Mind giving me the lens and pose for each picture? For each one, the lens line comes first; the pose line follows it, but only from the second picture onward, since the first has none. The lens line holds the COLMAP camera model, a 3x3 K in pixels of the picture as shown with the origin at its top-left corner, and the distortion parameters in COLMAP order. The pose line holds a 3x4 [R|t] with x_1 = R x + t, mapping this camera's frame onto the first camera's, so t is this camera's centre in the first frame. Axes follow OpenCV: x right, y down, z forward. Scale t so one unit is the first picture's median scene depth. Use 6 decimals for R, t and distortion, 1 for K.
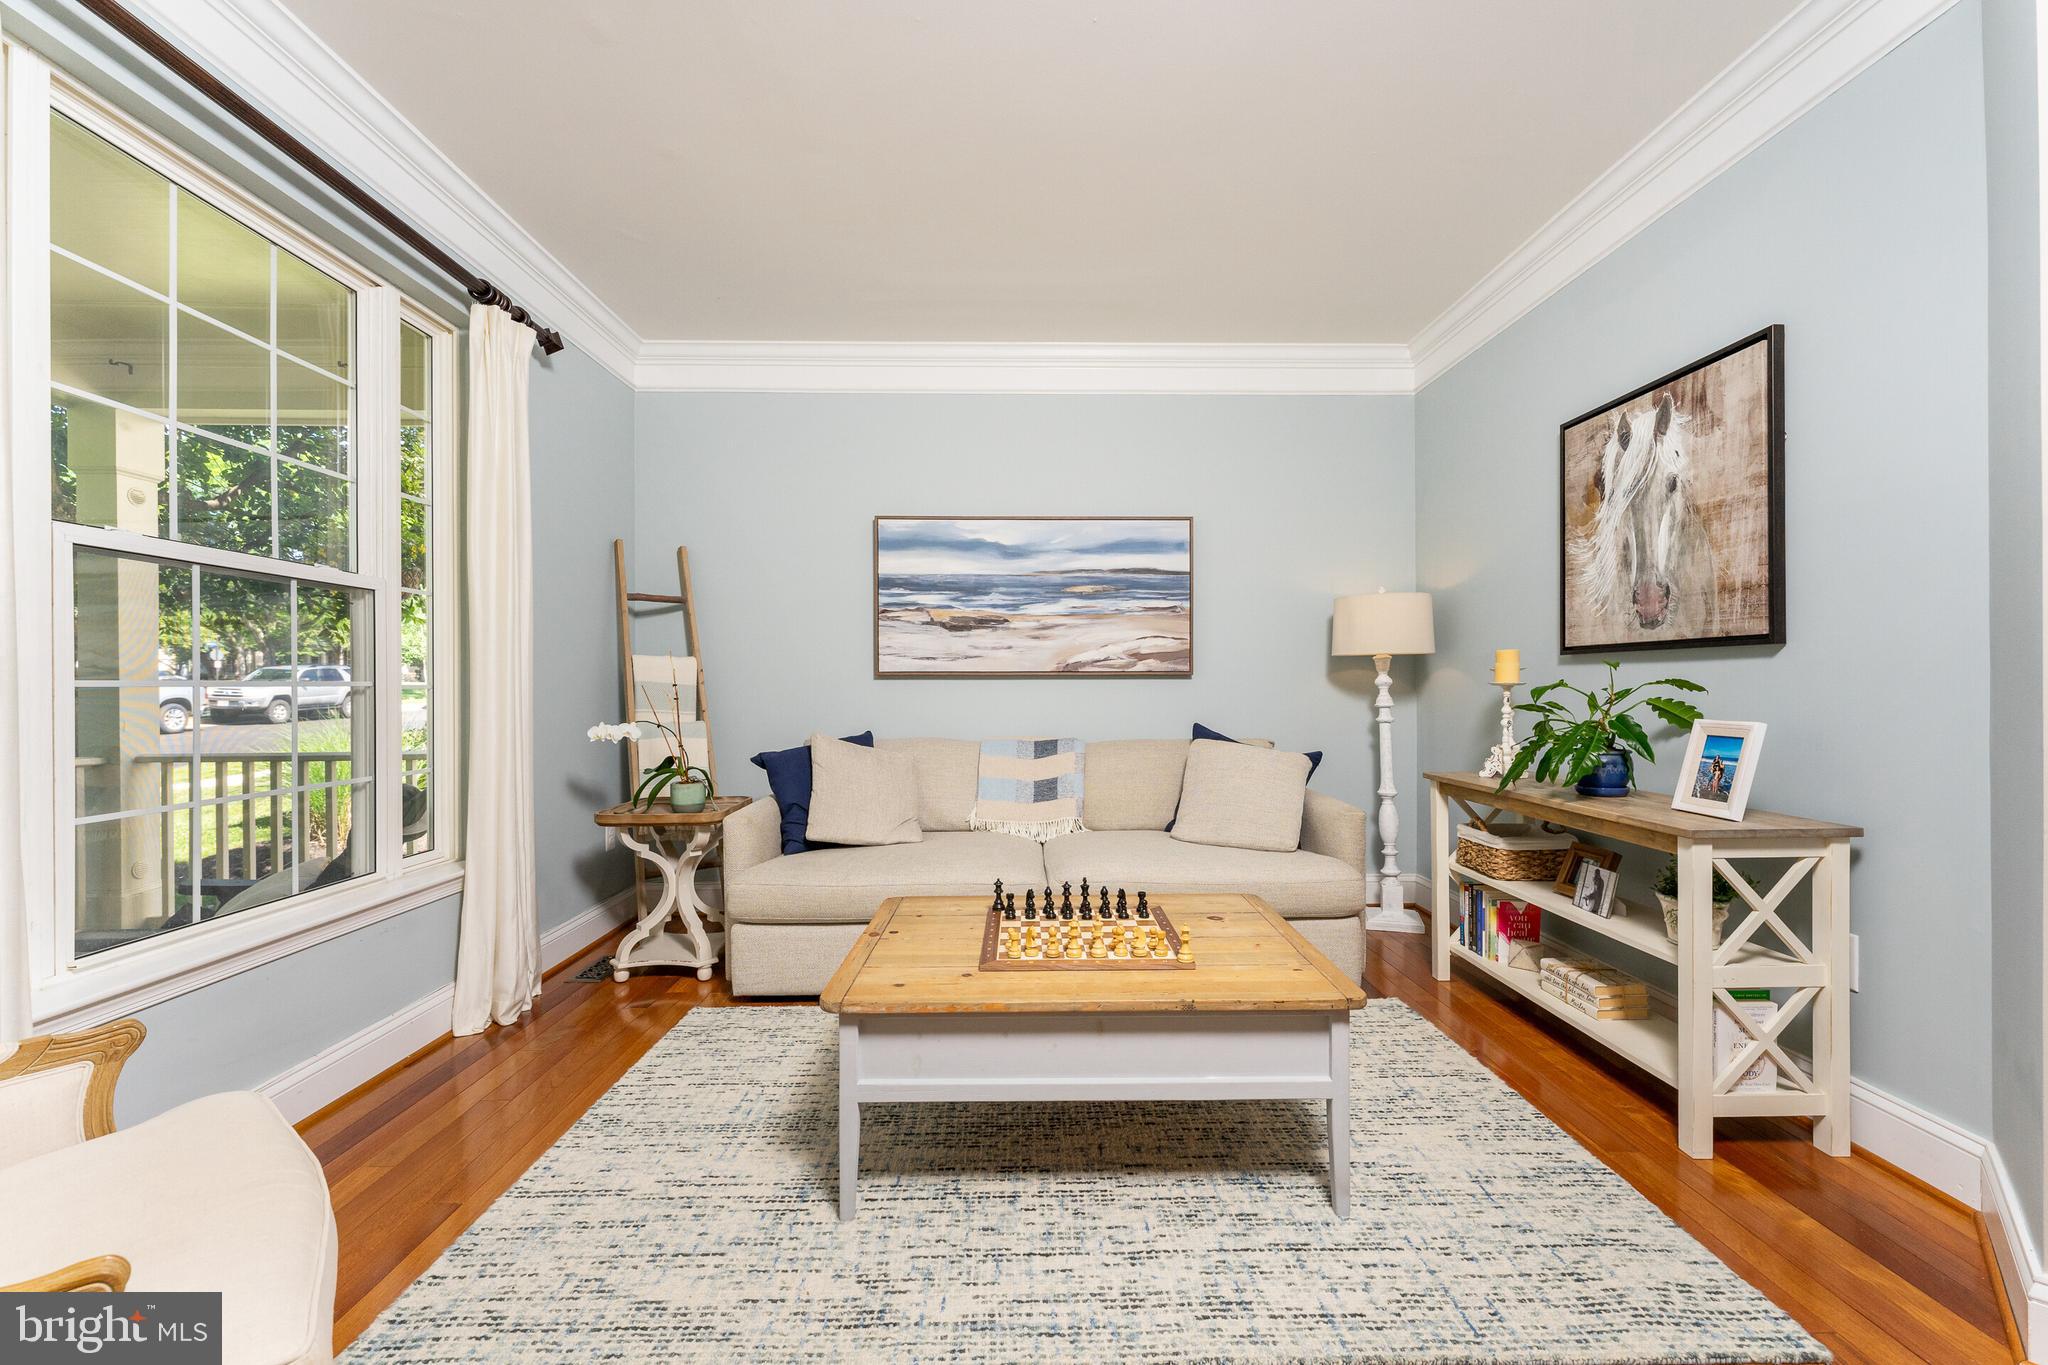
lens RADIAL K [[829.2, 0, 1023.8], [0, 829.2, 693.4], [0, 0, 1]] dist [-0.000016, 0.000583]
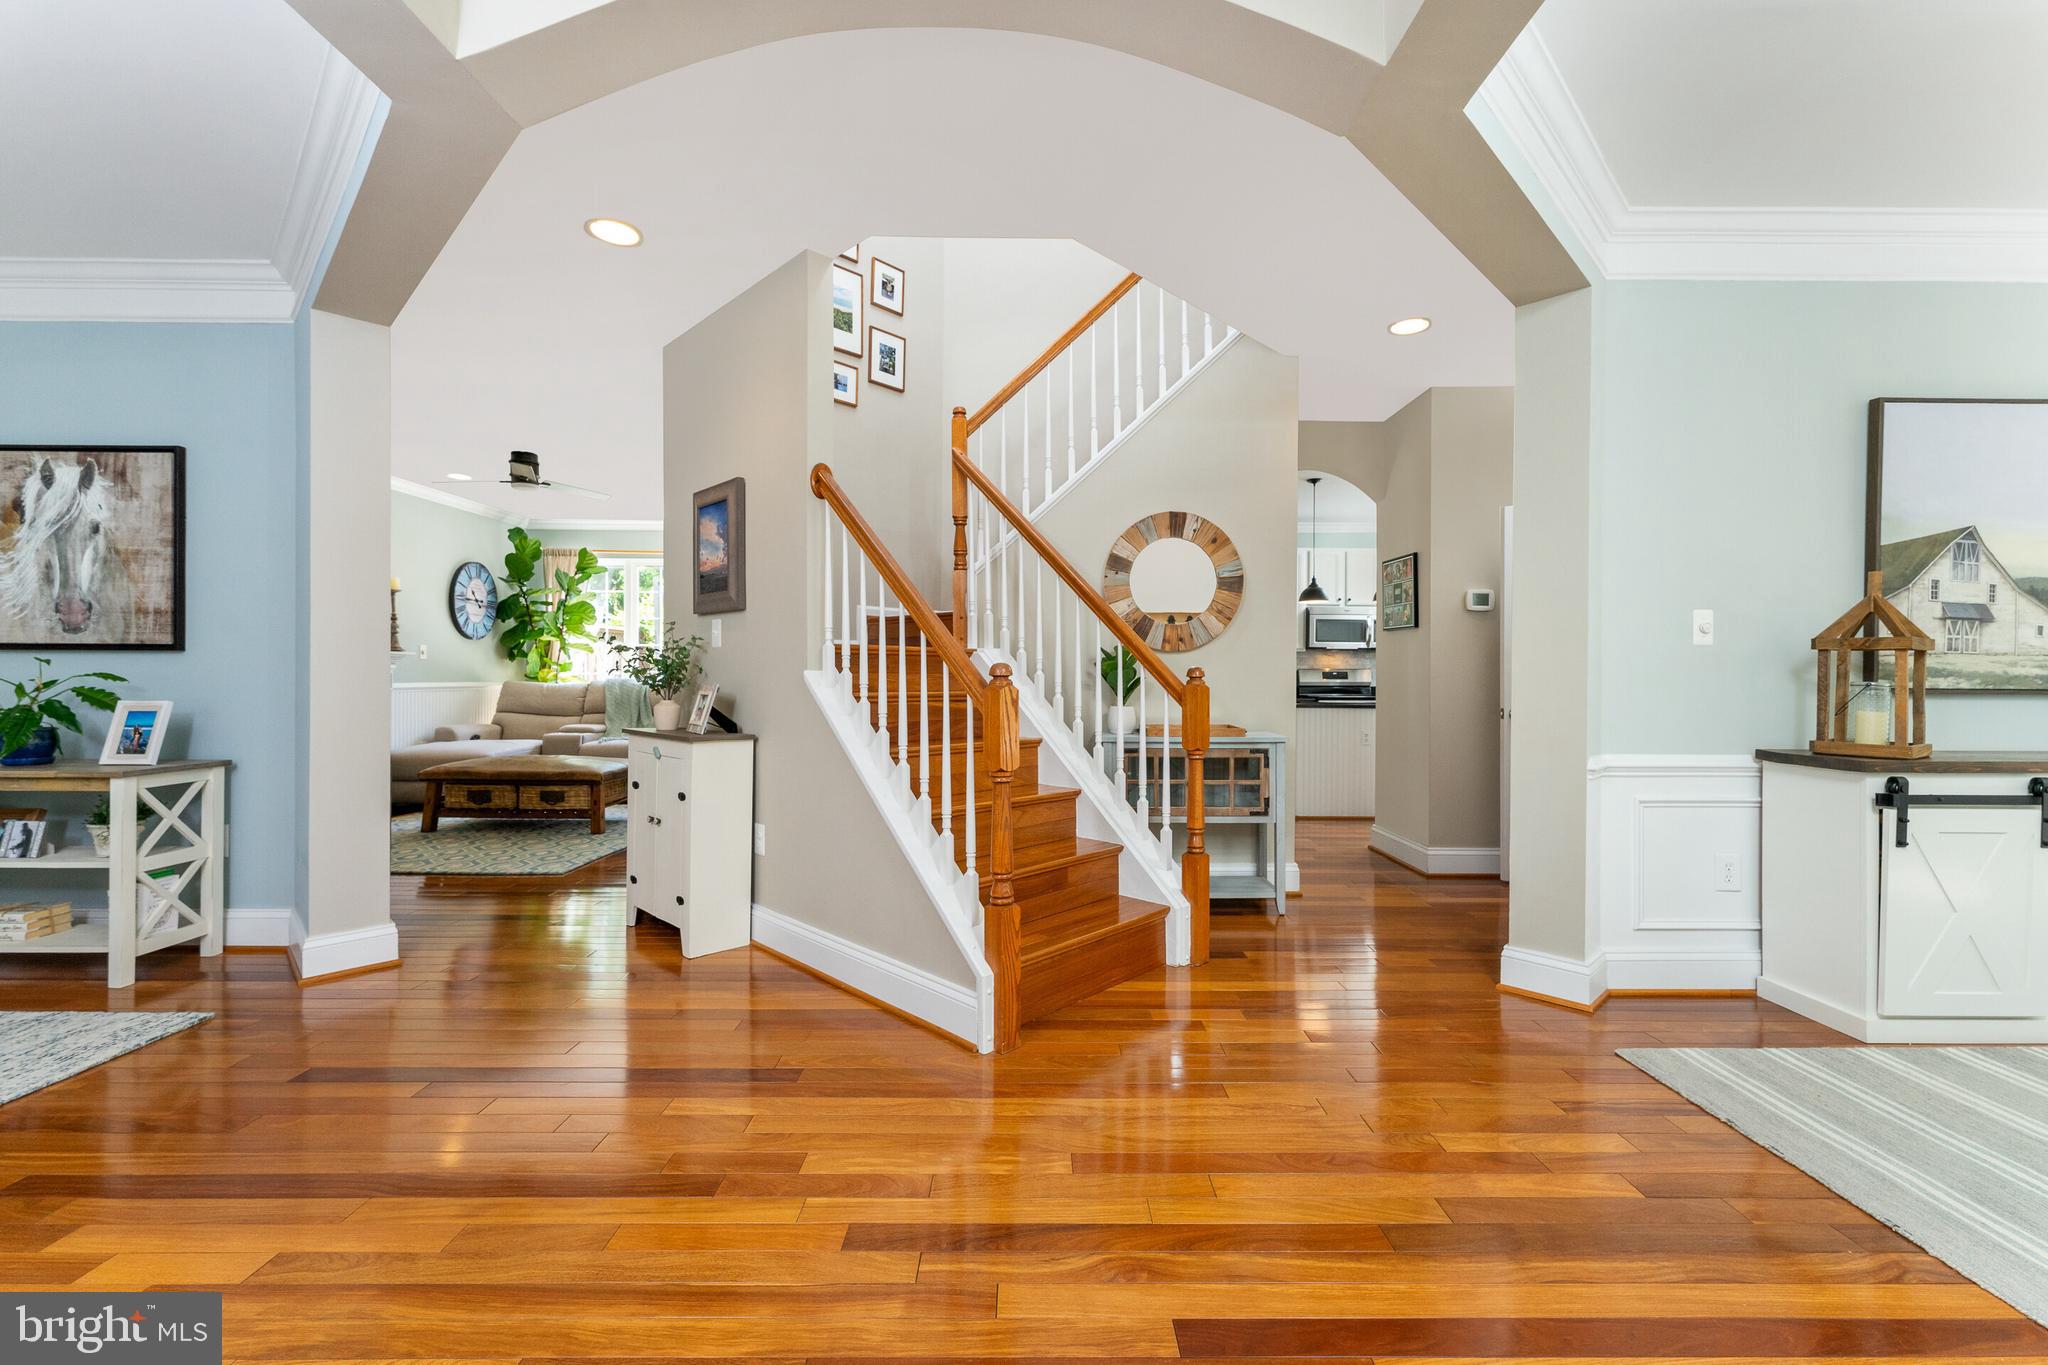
lens RADIAL K [[829.2, 0, 1030.6], [0, 829.2, 668.5], [0, 0, 1]] dist [-0.000016, 0.000583]
pose [[0.013216, 0.015384, 0.999794, -0.581883], [0.005629, 0.999865, -0.015459, 0.005888], [-0.999897, 0.005832, 0.013127, -0.574405]]
